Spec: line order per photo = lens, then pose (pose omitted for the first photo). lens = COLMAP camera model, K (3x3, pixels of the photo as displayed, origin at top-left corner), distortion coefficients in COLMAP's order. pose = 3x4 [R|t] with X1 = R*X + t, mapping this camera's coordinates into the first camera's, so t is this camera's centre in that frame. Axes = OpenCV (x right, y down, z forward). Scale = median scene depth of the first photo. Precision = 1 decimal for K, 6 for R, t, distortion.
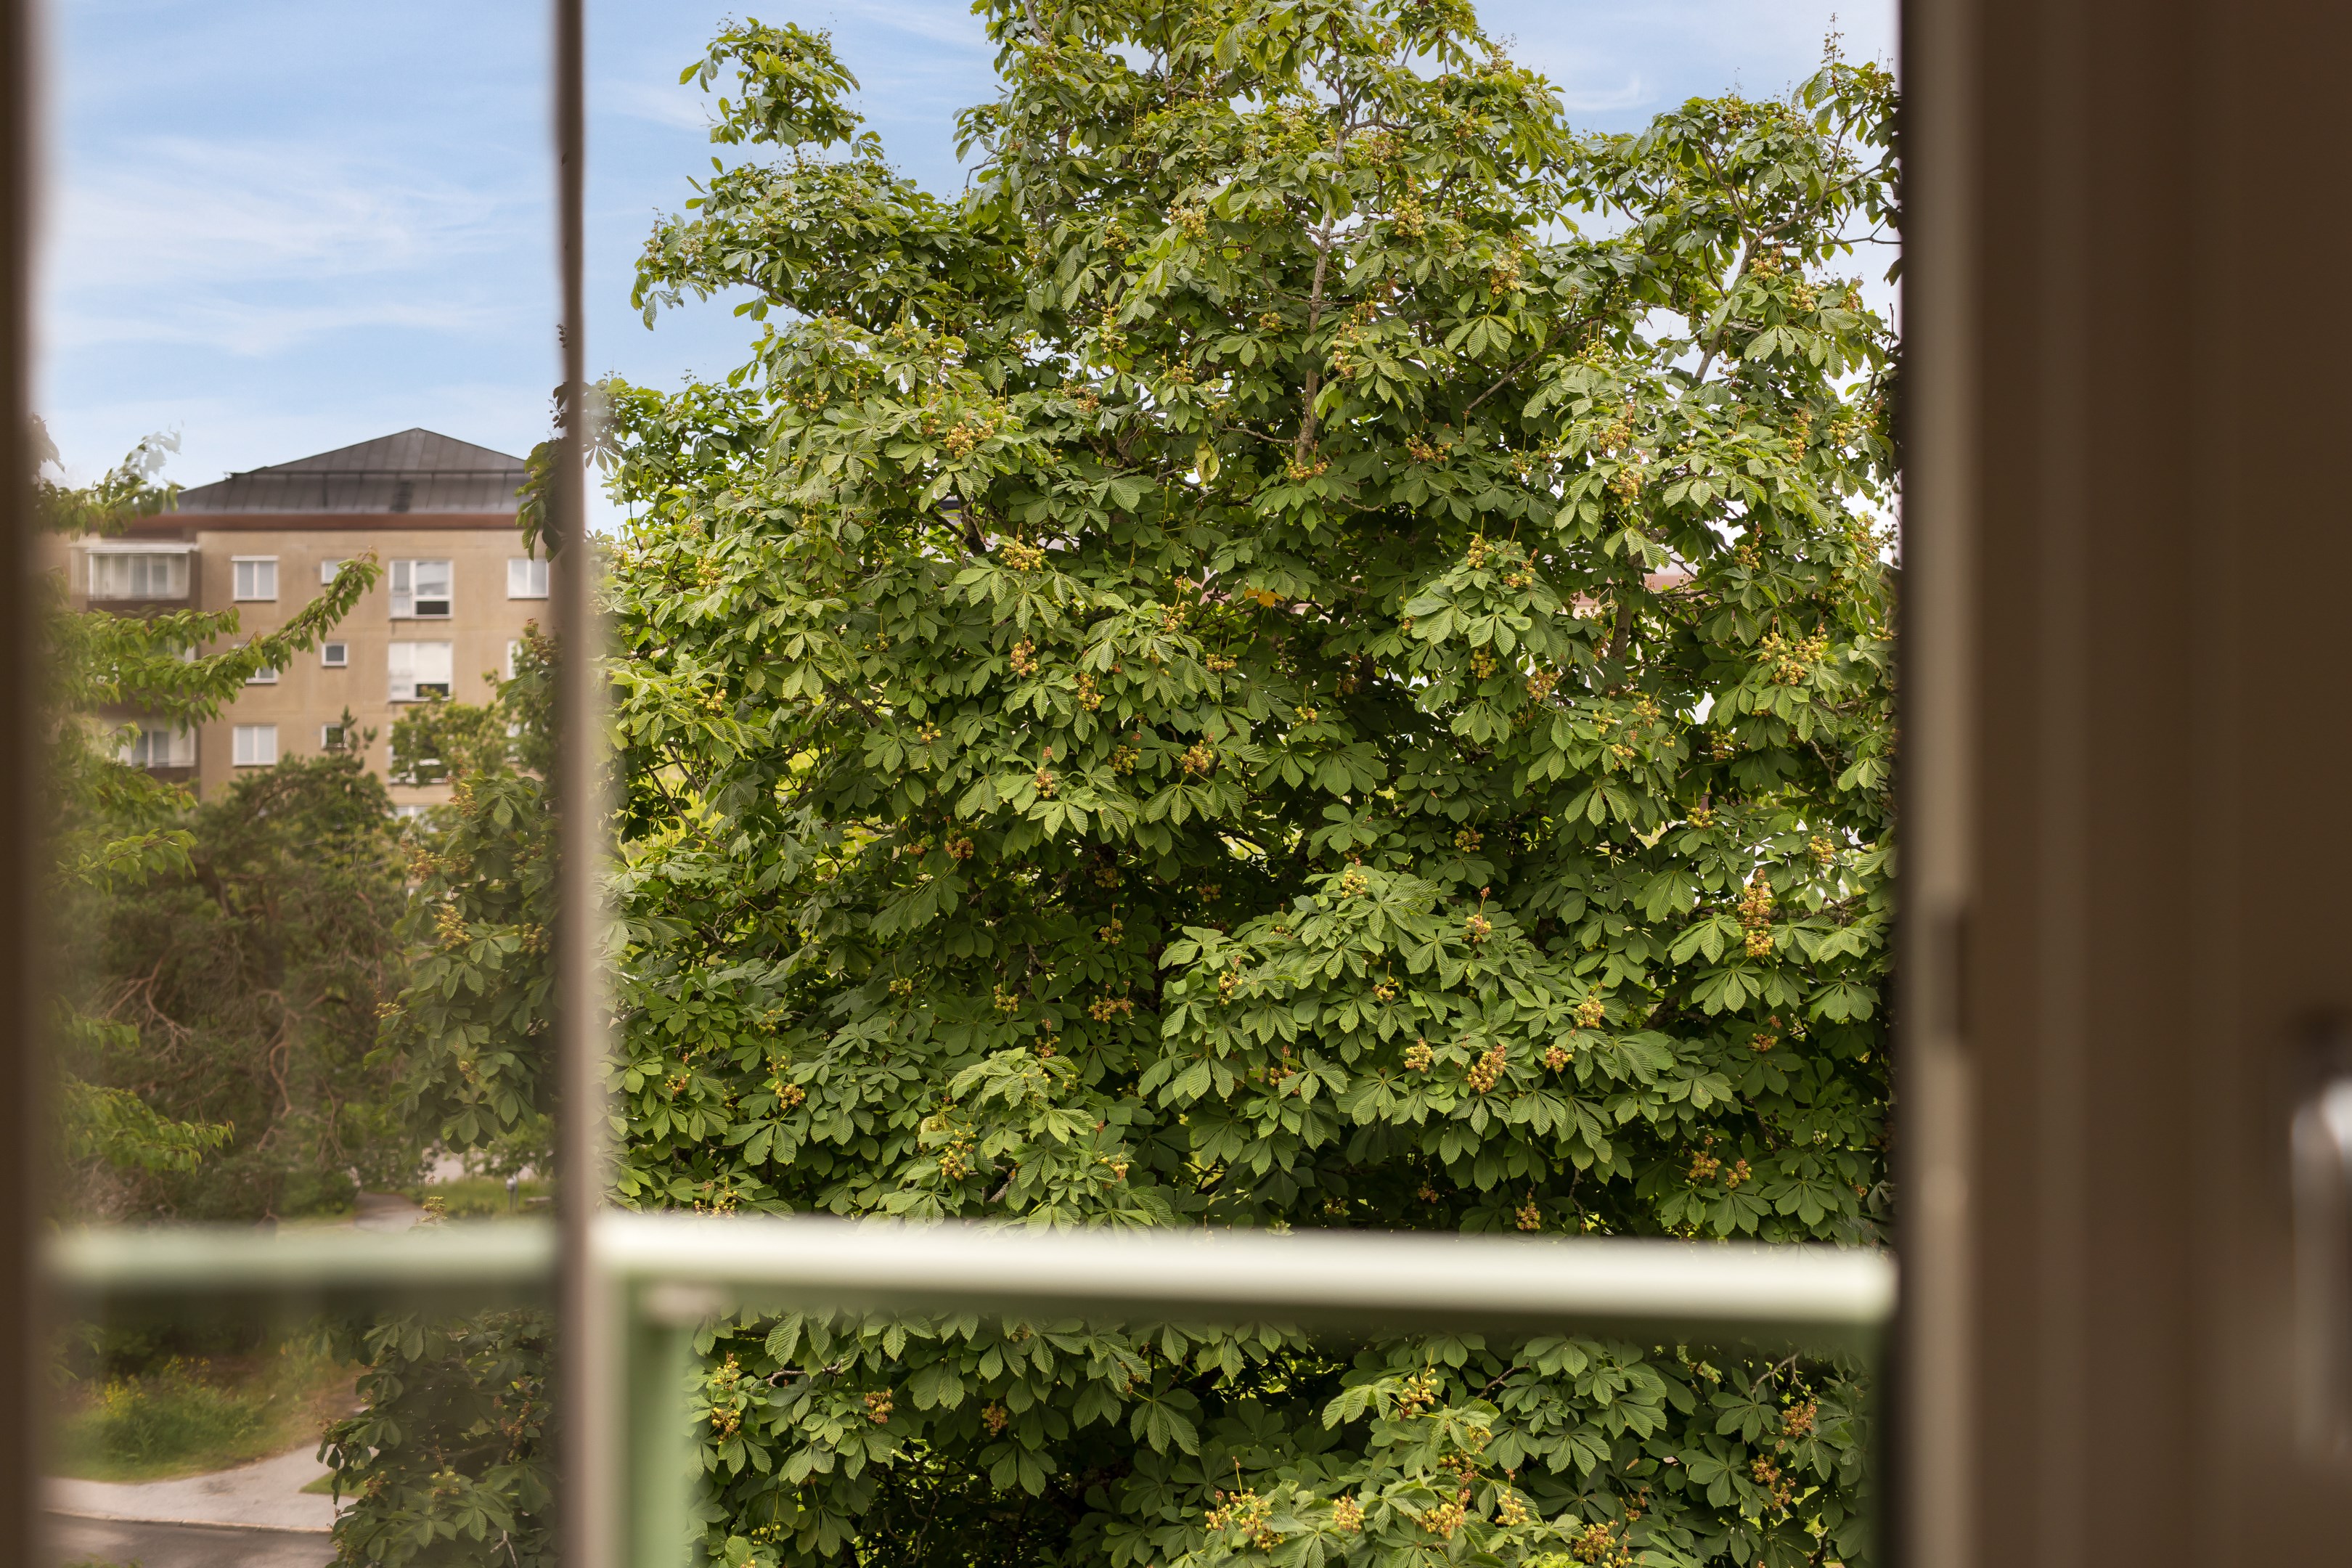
lens RADIAL K [[3338.0, 0, 1225.2], [0, 3338.0, 783.6], [0, 0, 1]] dist [-0.038942, 0.065861]
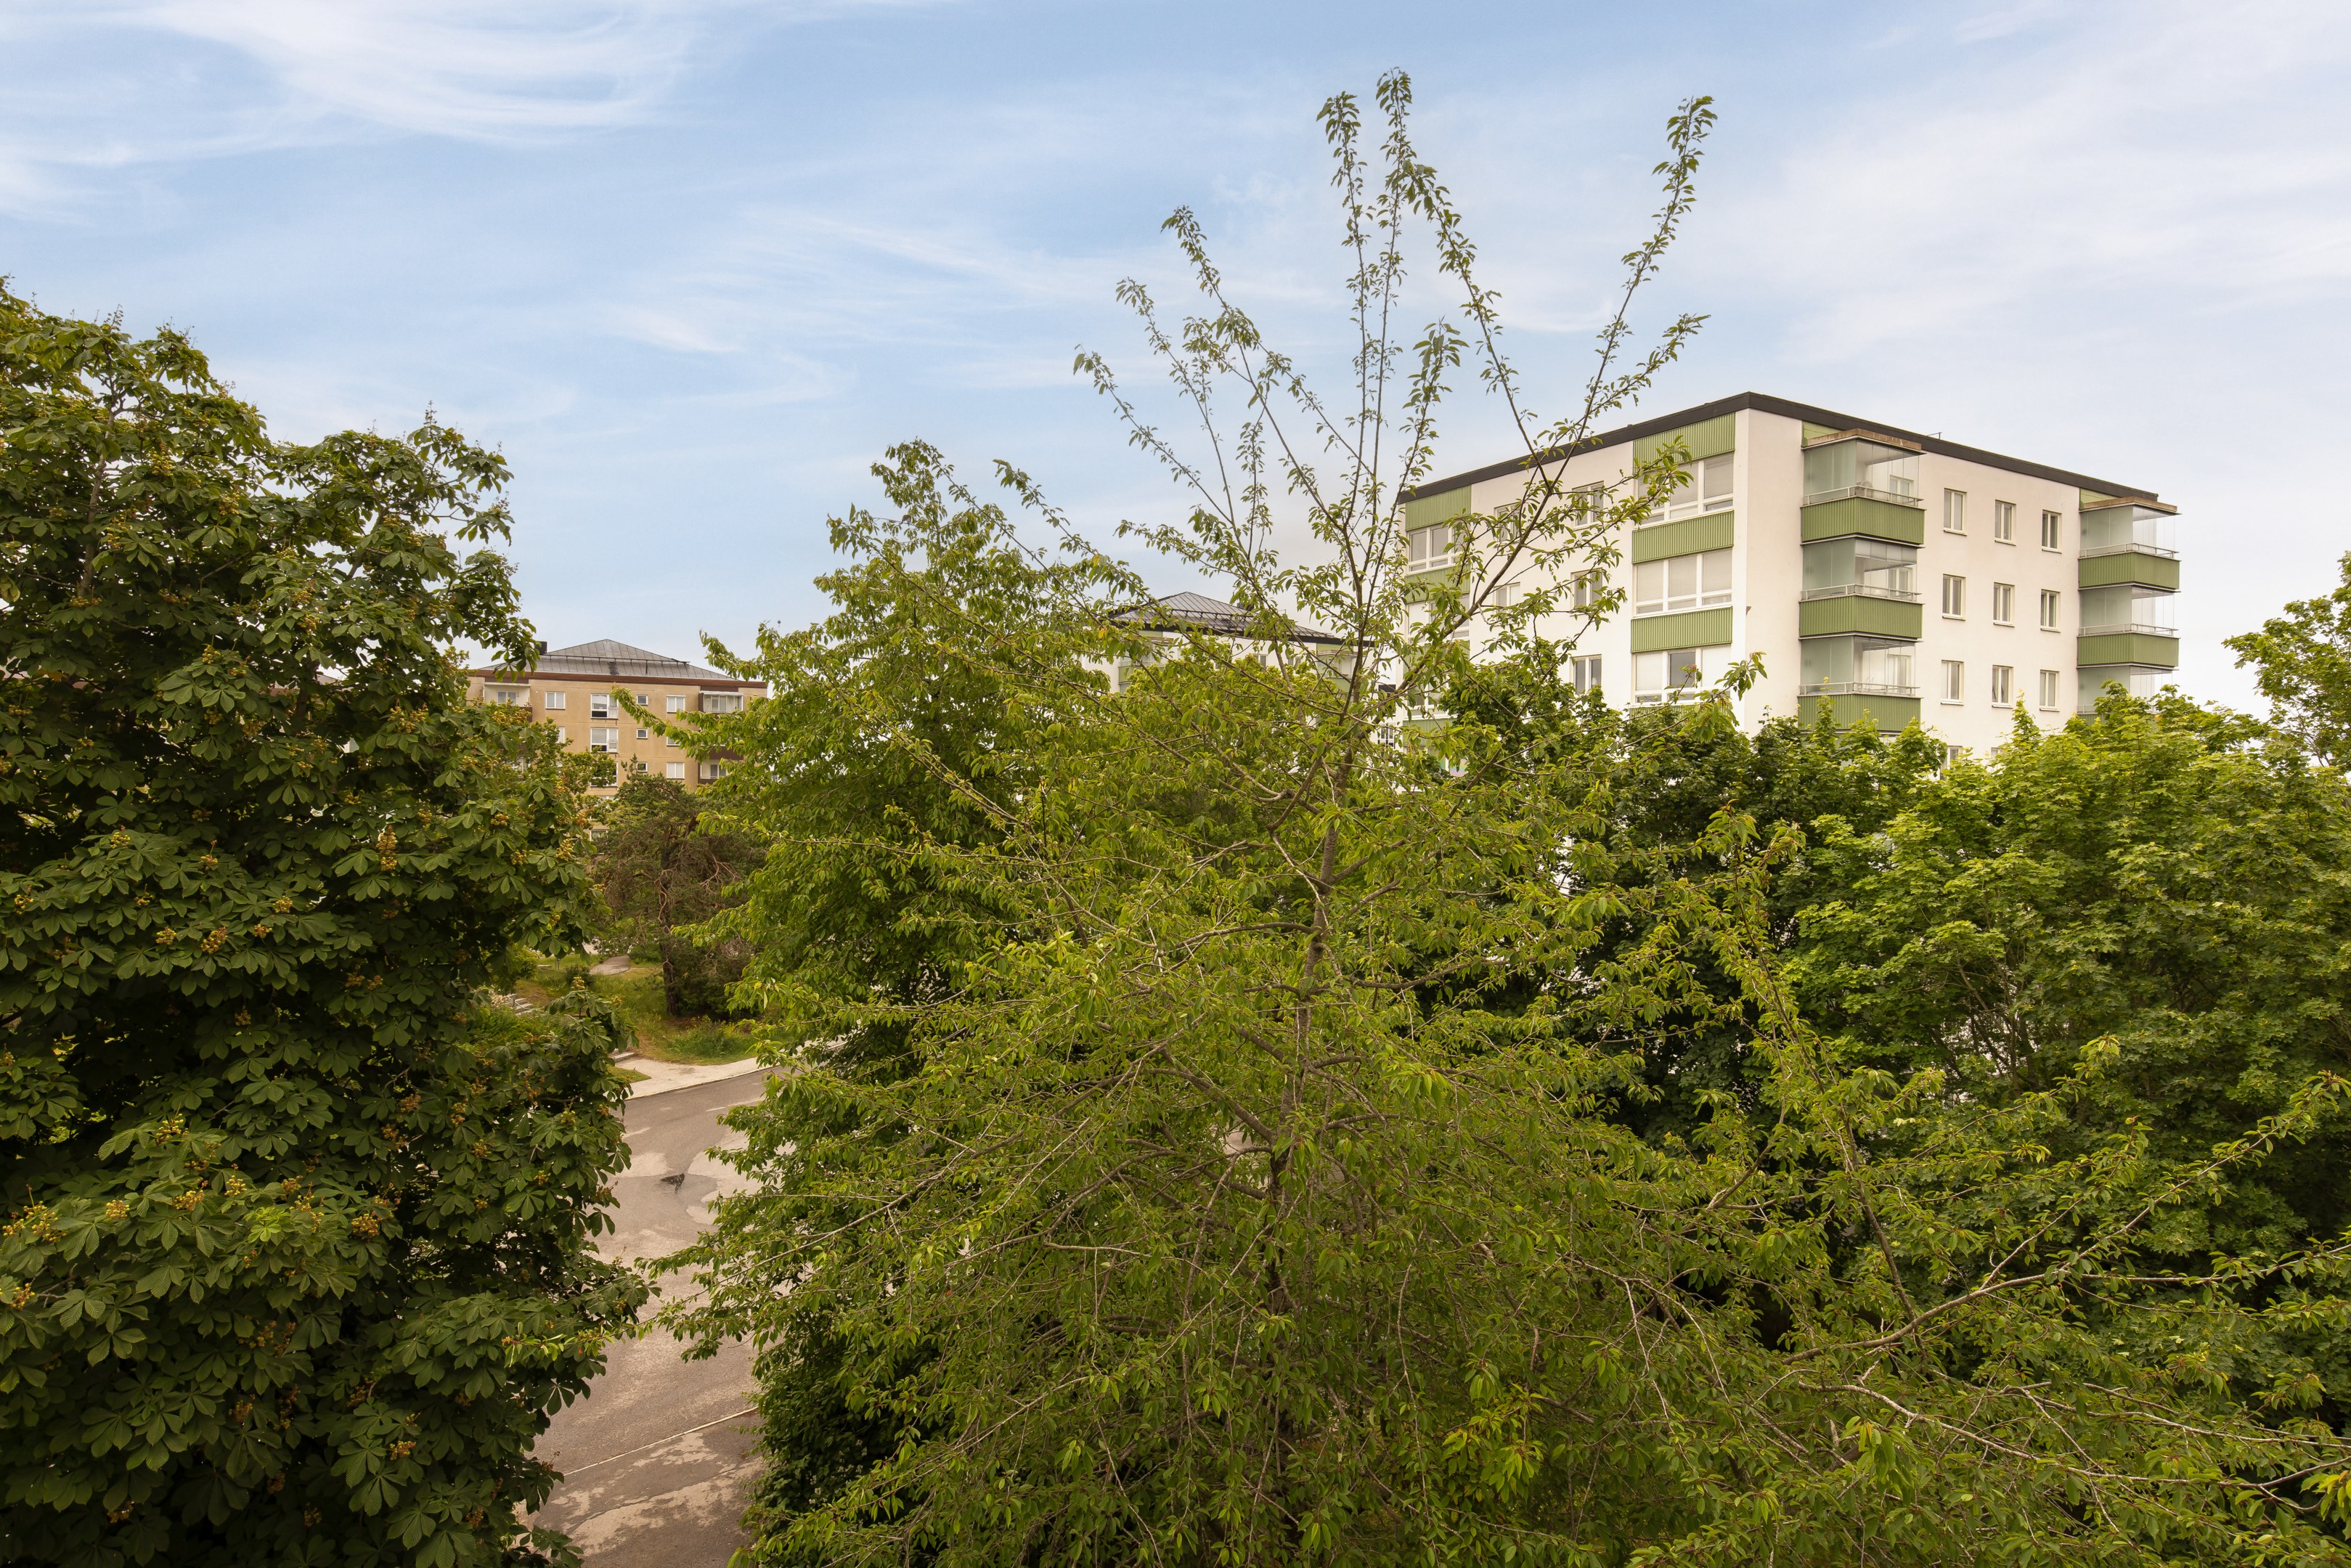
lens RADIAL K [[1279.0, 0, 1187.9], [0, 1279.0, 789.5], [0, 0, 1]] dist [-0.004627, -0.000007]
pose [[0.739480, 0.002087, 0.673175, 0.002444], [-0.001656, 0.999998, -0.001280, 0.003813], [-0.673177, -0.000168, 0.739482, 0.128431]]
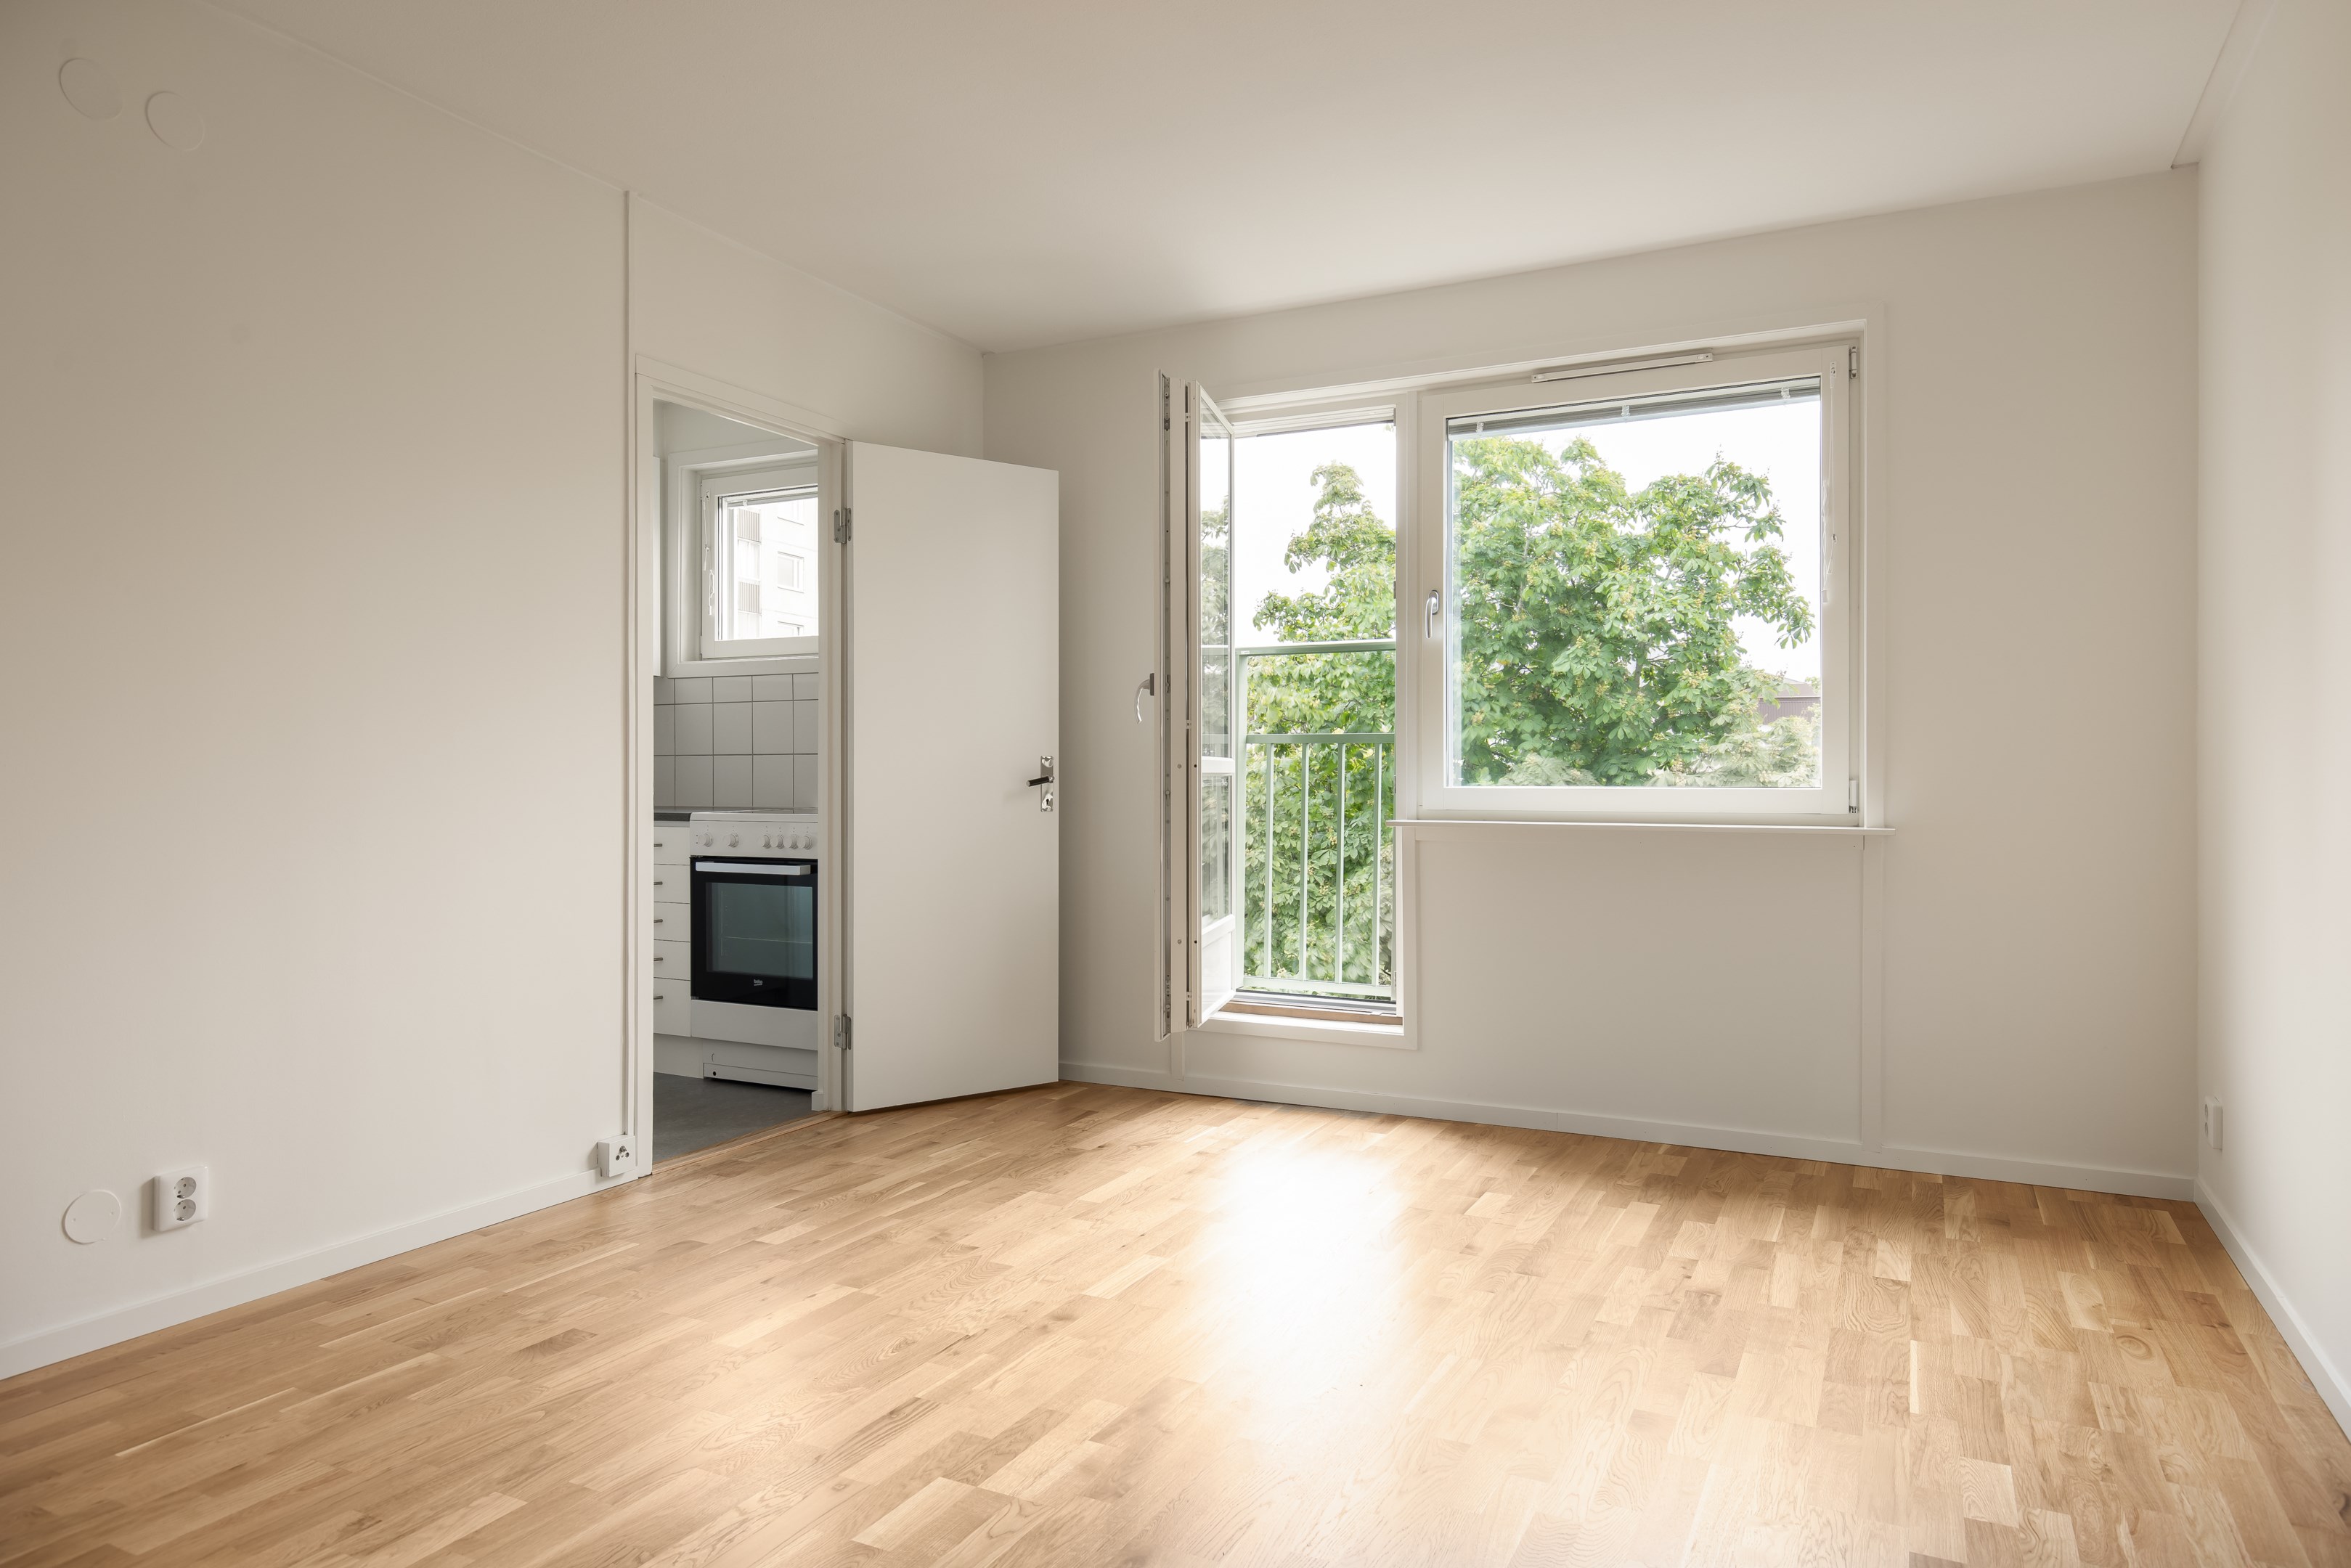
lens RADIAL K [[1473.0, 0, 1190.2], [0, 1473.0, 775.8], [0, 0, 1]] dist [0.012100, -0.002054]
pose [[0.969396, 0.002134, -0.245493, 0.064339], [-0.005135, 0.999920, -0.011585, 0.058588], [0.245448, 0.012491, 0.969329, -0.278193]]
